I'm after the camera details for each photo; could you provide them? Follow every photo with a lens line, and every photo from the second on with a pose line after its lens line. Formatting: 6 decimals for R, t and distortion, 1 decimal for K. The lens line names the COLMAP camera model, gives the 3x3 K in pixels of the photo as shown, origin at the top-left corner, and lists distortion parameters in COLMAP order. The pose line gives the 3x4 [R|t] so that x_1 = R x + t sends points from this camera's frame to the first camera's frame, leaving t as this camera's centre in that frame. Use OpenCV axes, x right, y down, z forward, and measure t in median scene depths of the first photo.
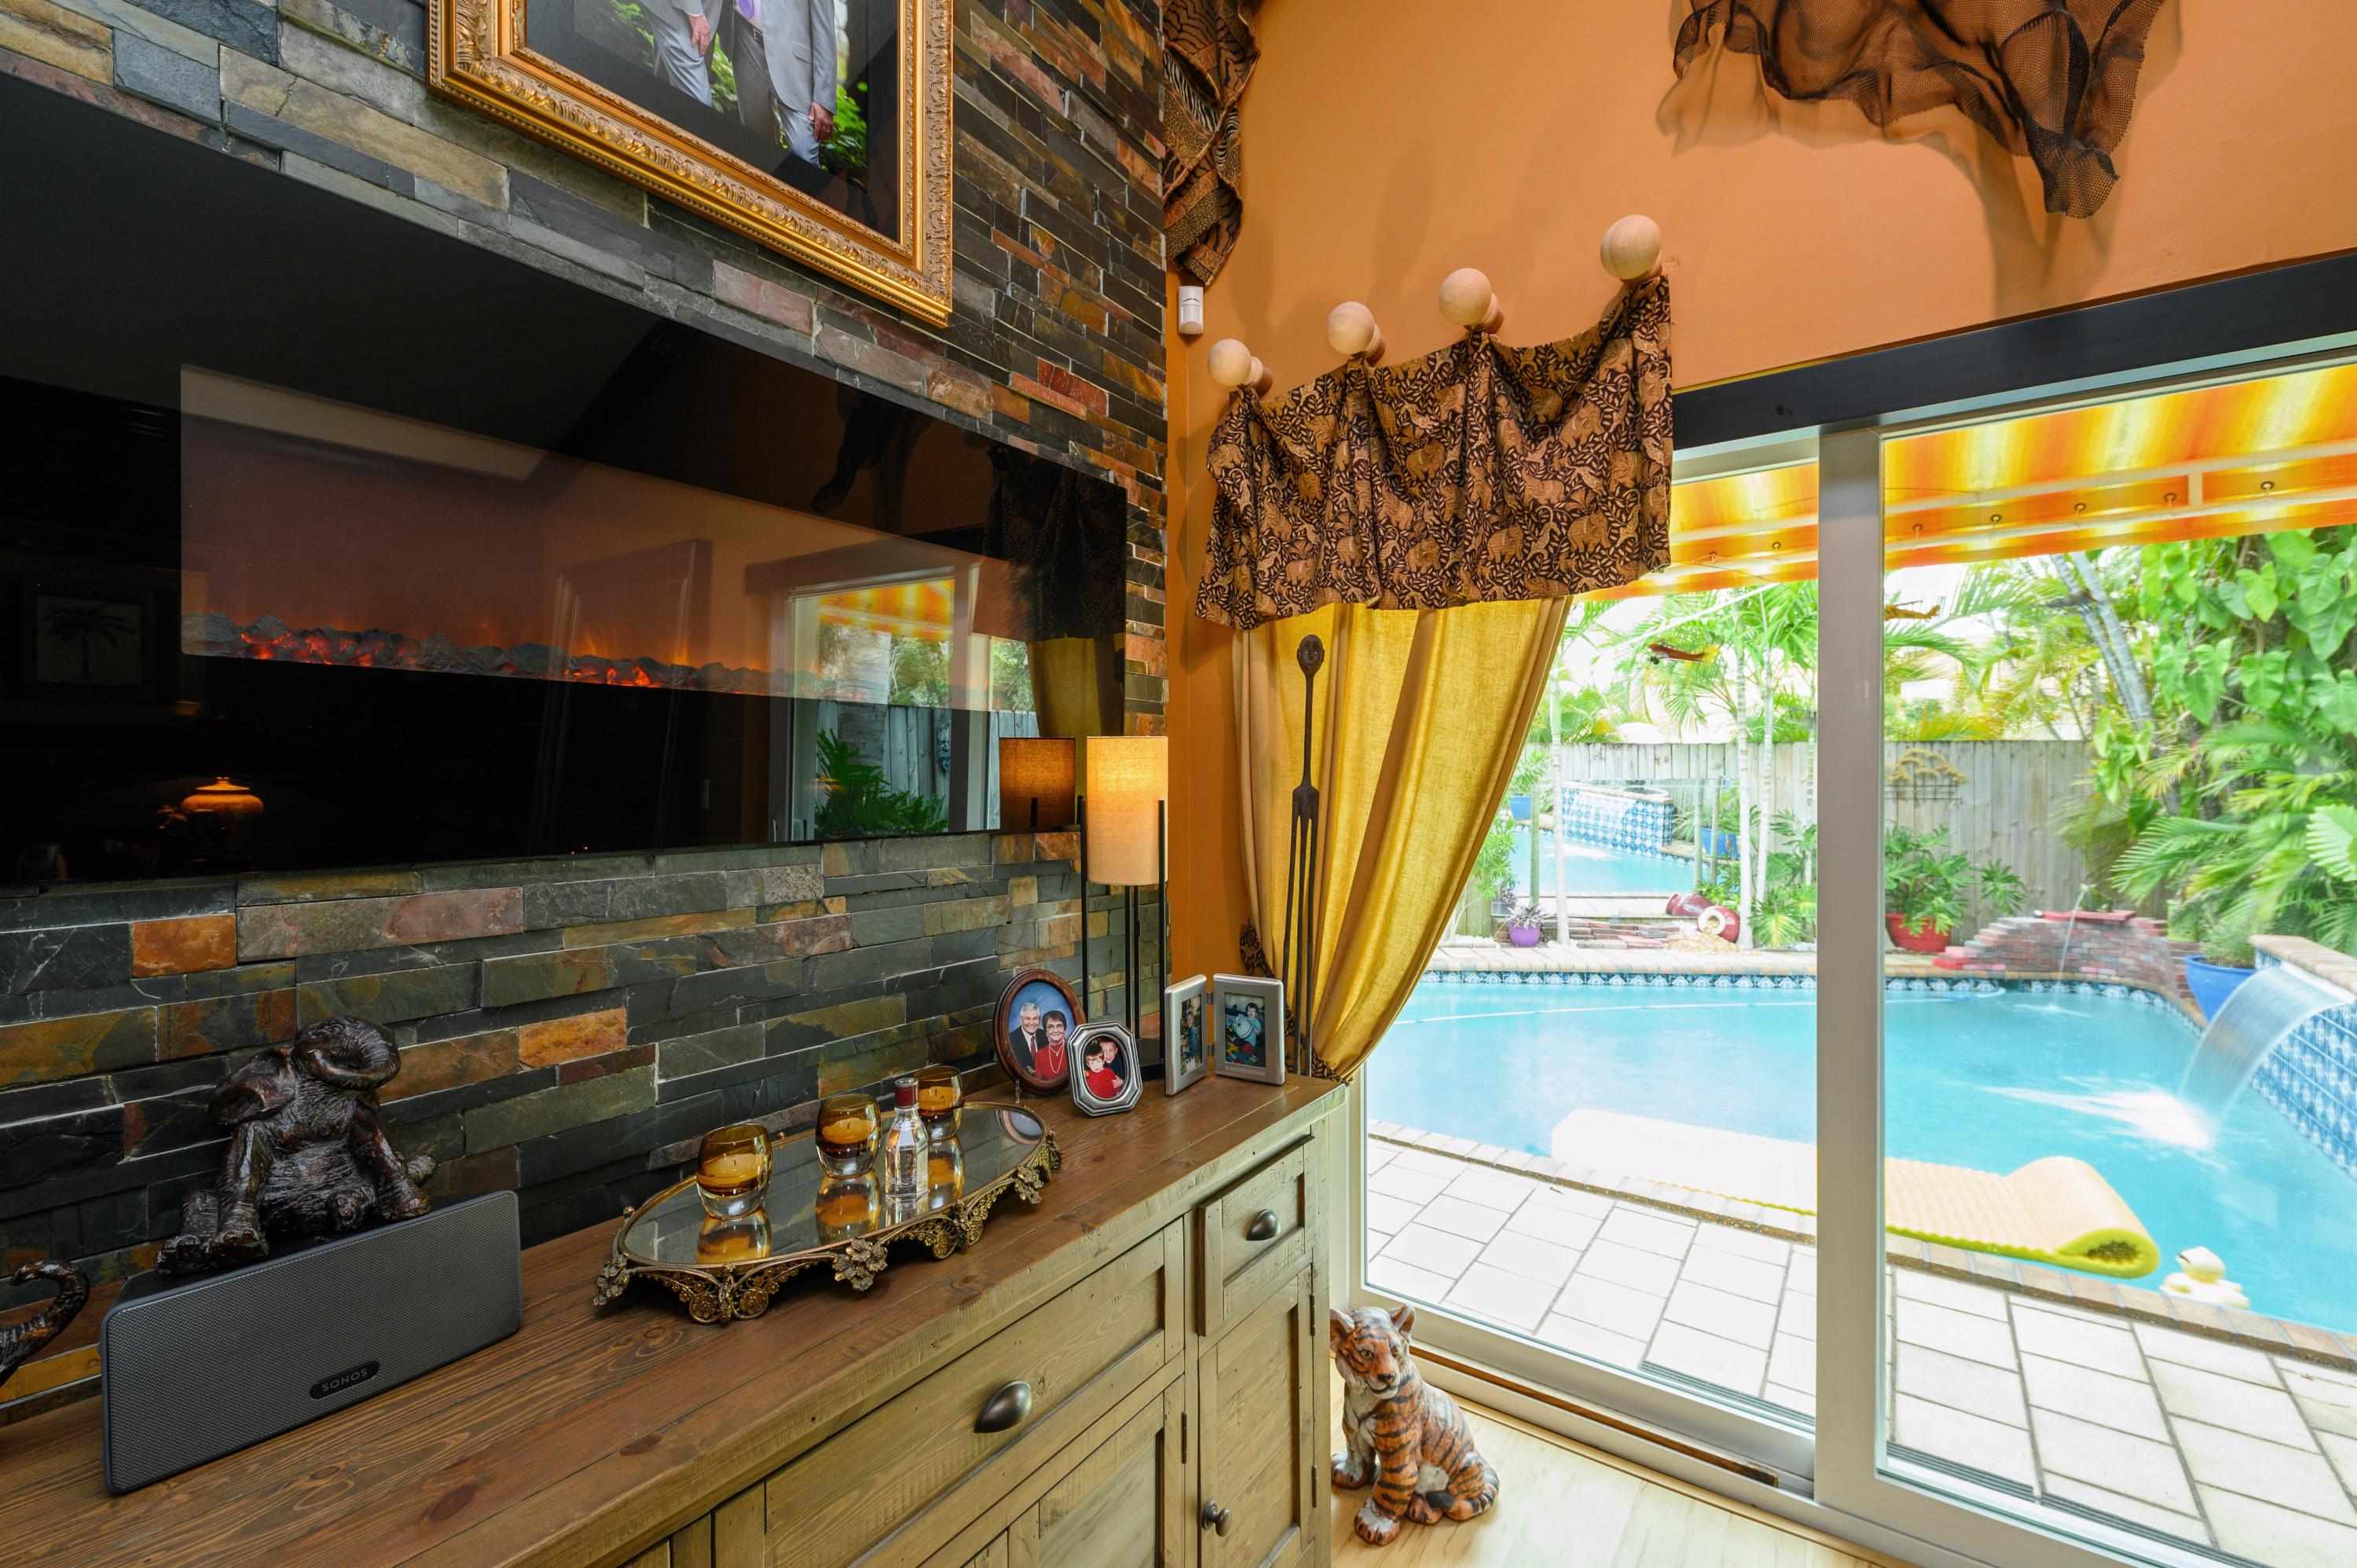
lens RADIAL K [[965.9, 0, 1175.3], [0, 965.9, 784.5], [0, 0, 1]] dist [0.005250, -0.002980]
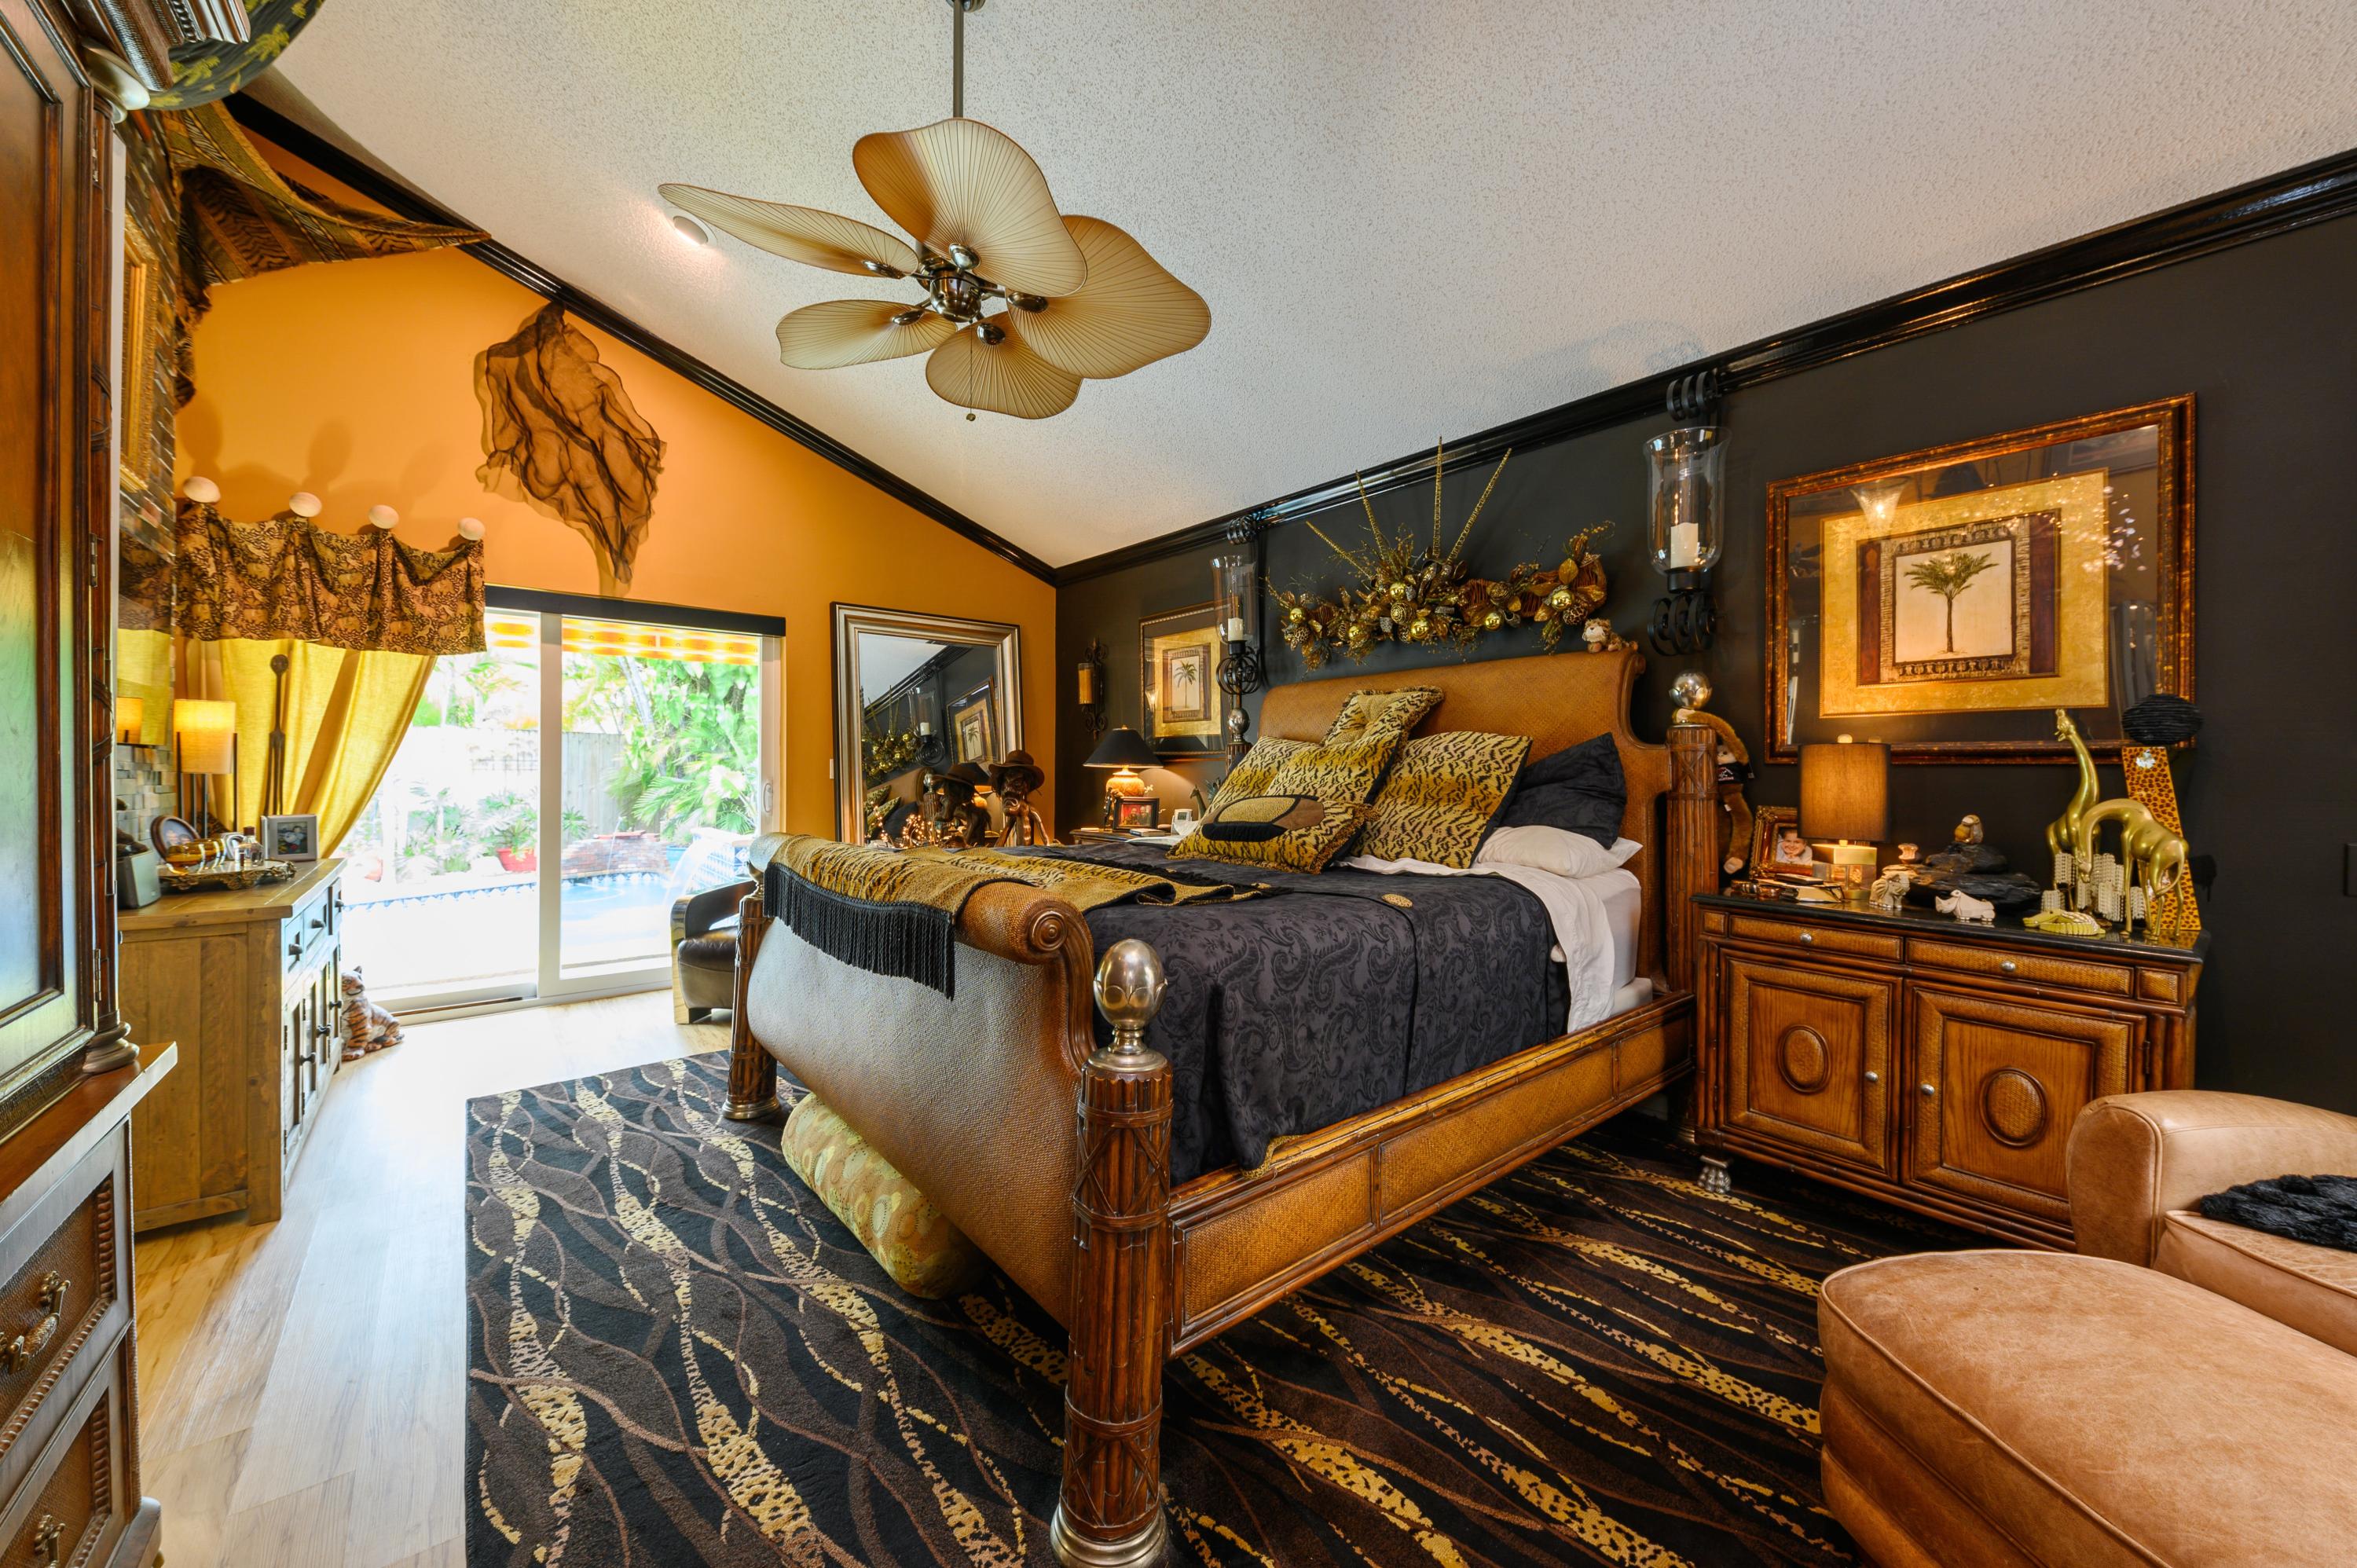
lens RADIAL K [[854.4, 0, 1173.5], [0, 854.4, 771.8], [0, 0, 1]] dist [0.021210, -0.001005]
pose [[0.241136, -0.001447, 0.970490, -1.074051], [0.002425, 0.999997, 0.000889, 0.082673], [-0.970488, 0.002139, 0.241139, -1.120116]]
